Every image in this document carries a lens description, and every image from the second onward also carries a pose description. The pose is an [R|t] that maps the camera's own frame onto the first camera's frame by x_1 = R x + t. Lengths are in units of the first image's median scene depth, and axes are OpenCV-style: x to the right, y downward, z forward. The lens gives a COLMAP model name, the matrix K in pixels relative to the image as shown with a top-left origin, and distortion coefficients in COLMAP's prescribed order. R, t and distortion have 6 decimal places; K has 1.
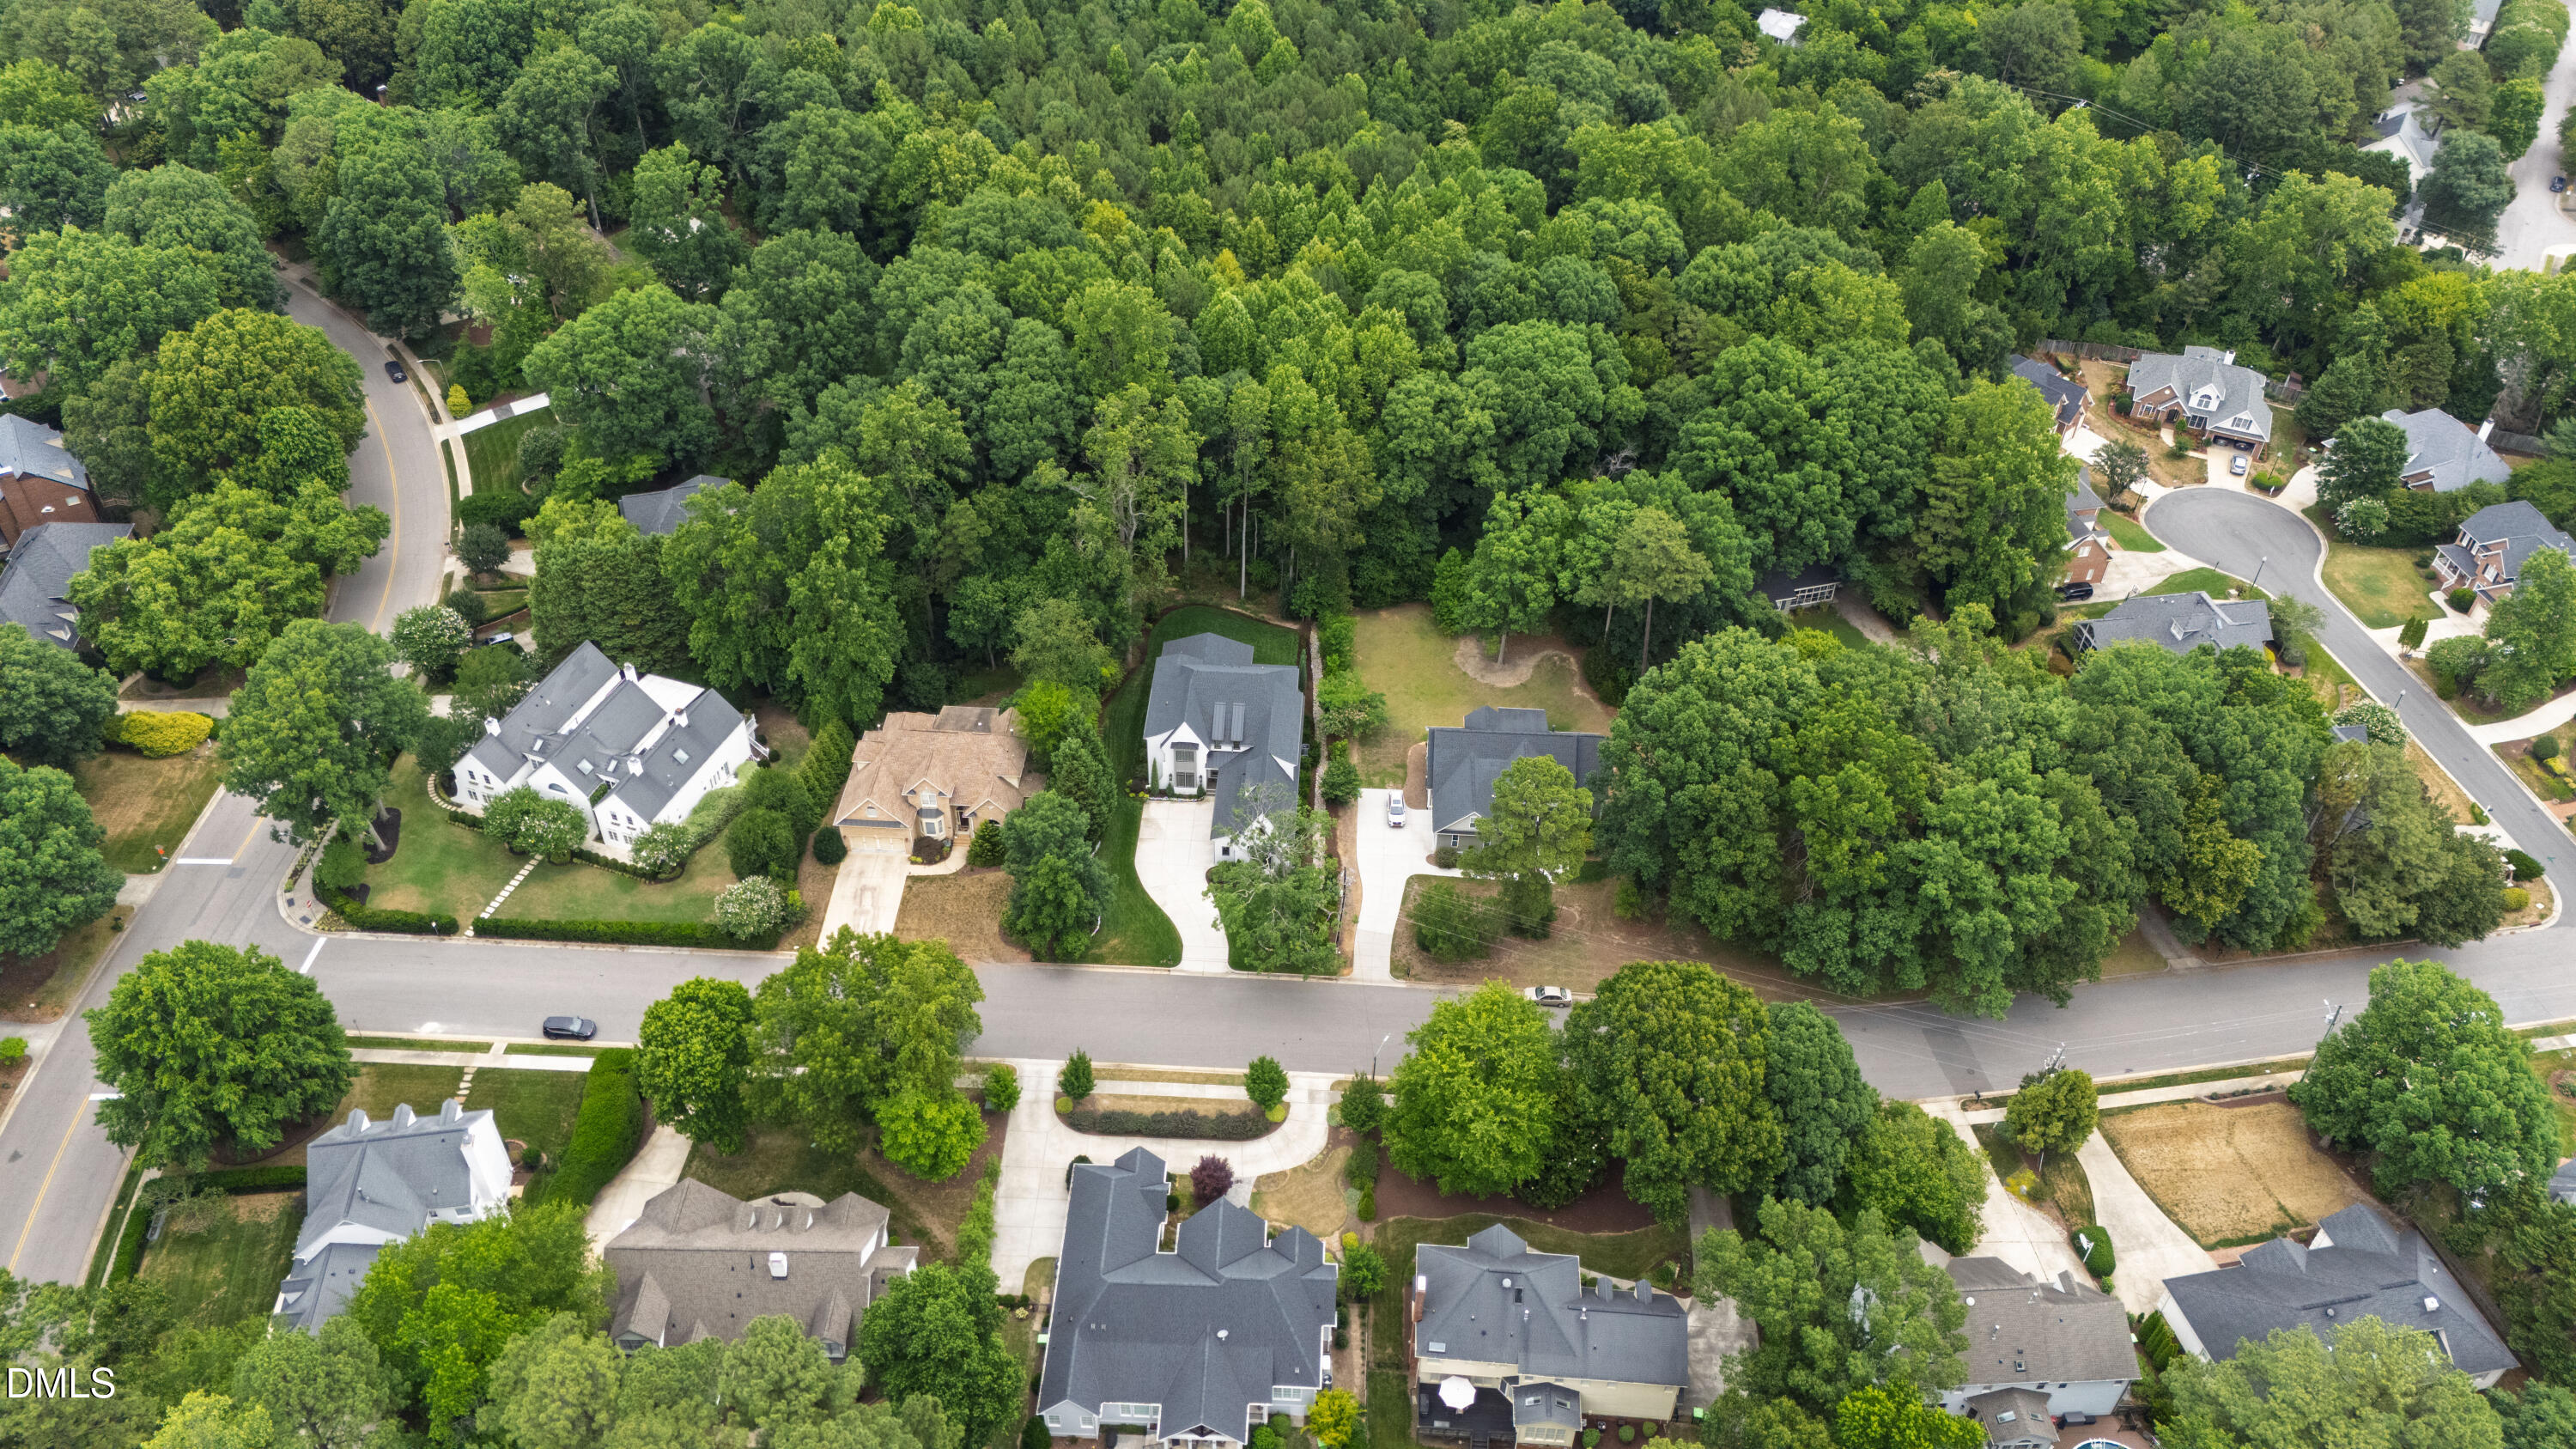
lens RADIAL K [[1892.3, 0, 1288.0], [0, 1892.3, 724.5], [0, 0, 1]] dist [0.104391, -0.175436]
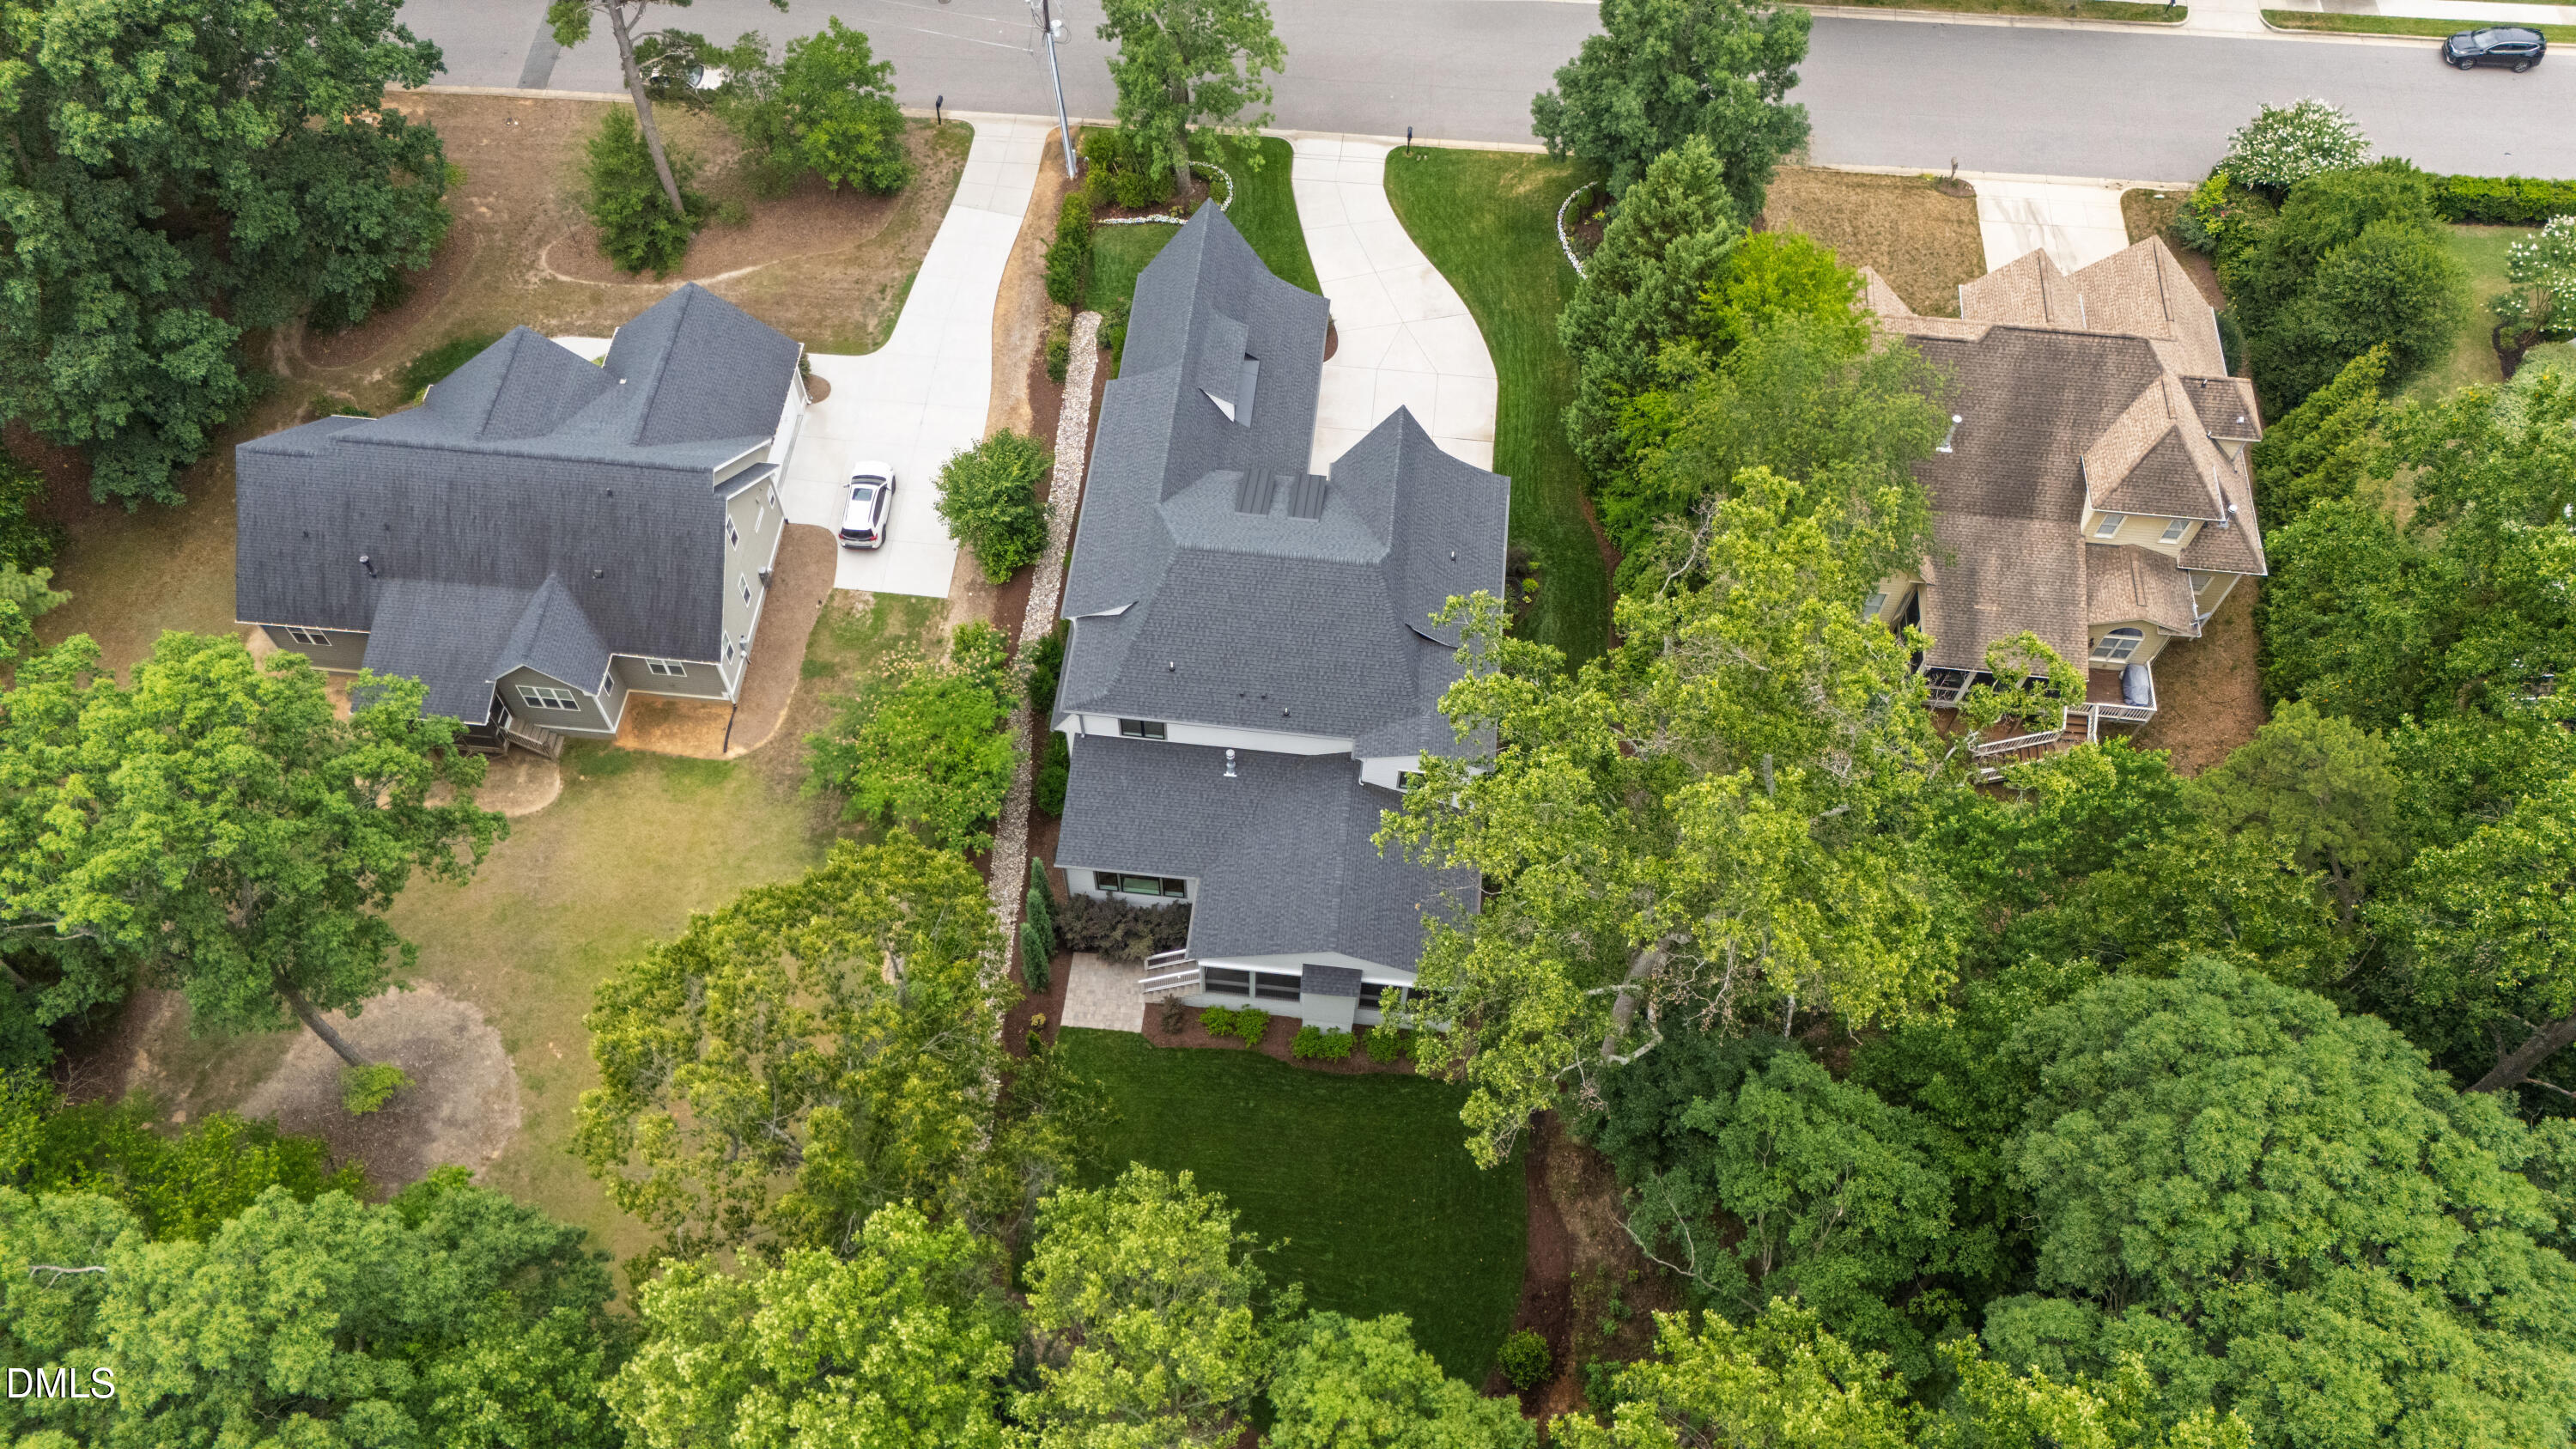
lens RADIAL K [[1892.3, 0, 1288.0], [0, 1892.3, 724.5], [0, 0, 1]] dist [0.104391, -0.175436]
pose [[-0.998211, -0.059500, -0.005830, -0.033297], [0.004223, -0.167441, 0.985873, -0.365017], [-0.059636, 0.984085, 0.167393, 0.973942]]
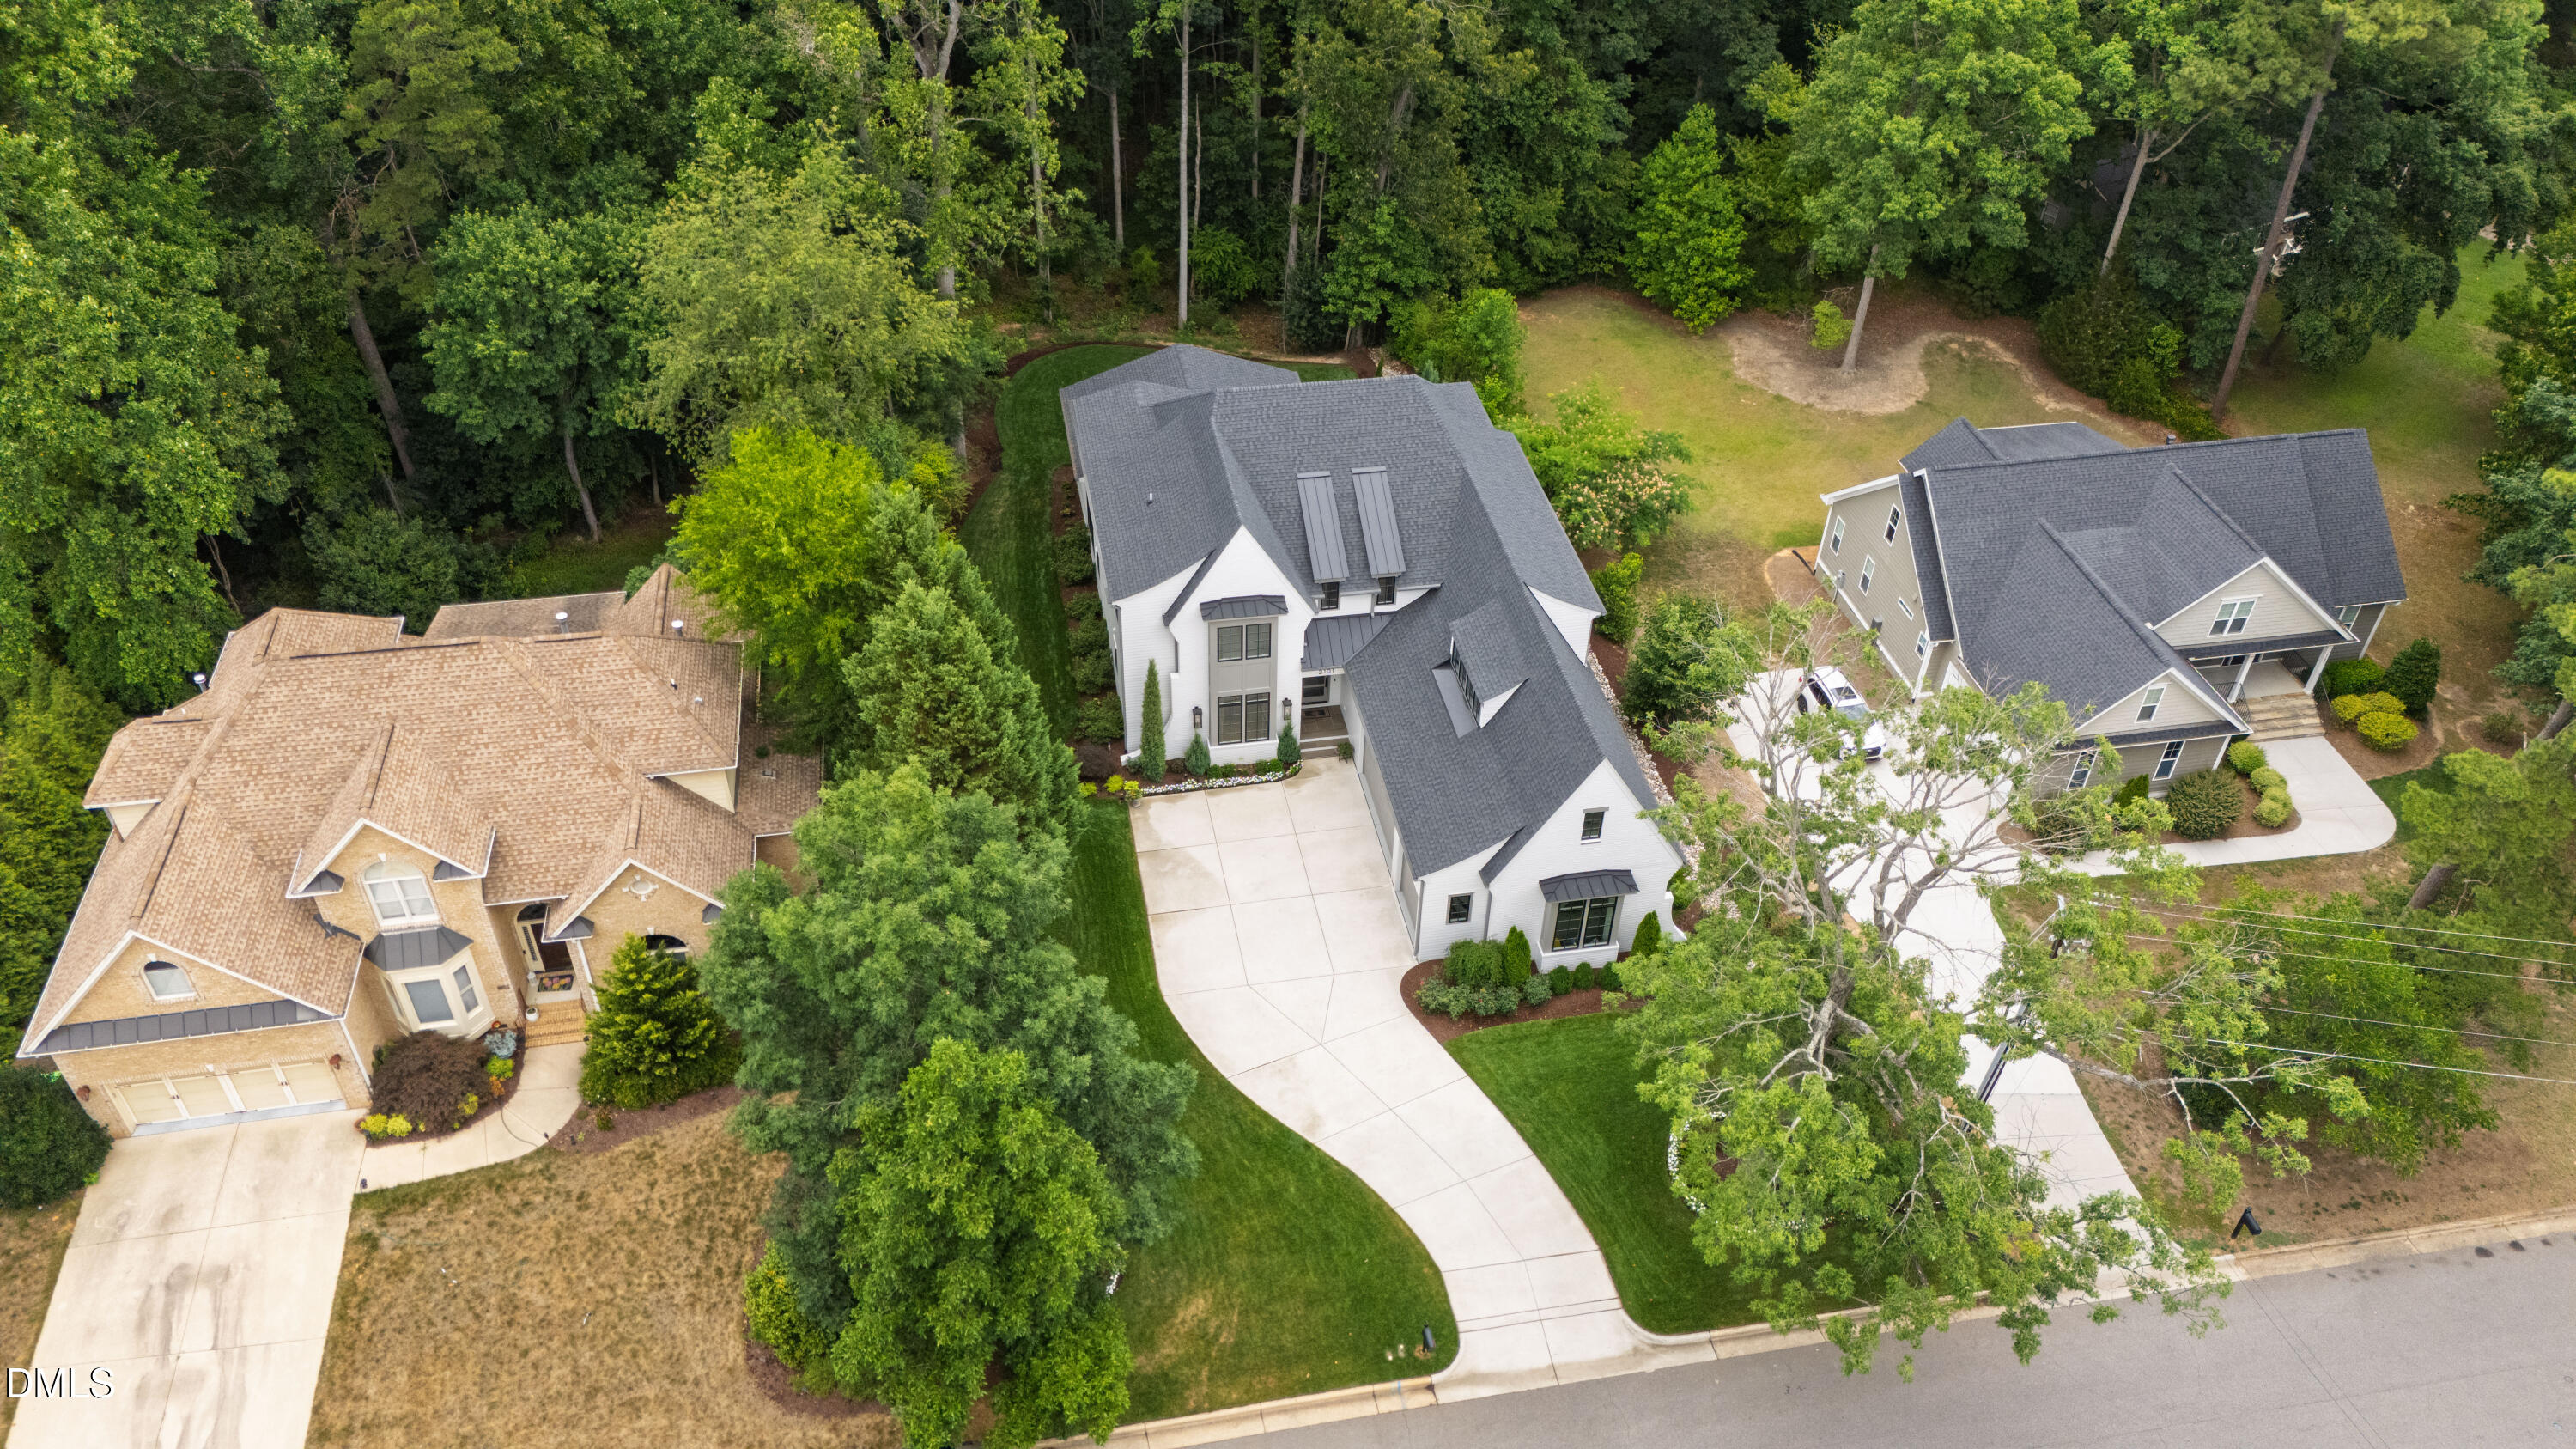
lens RADIAL K [[1897.1, 0, 1288.0], [0, 1897.1, 724.5], [0, 0, 1]] dist [0.065758, -0.065454]
pose [[0.972626, -0.145536, 0.181155, -0.106470], [0.149797, 0.988666, -0.009991, 0.034672], [-0.177648, 0.036854, 0.983404, 0.671931]]
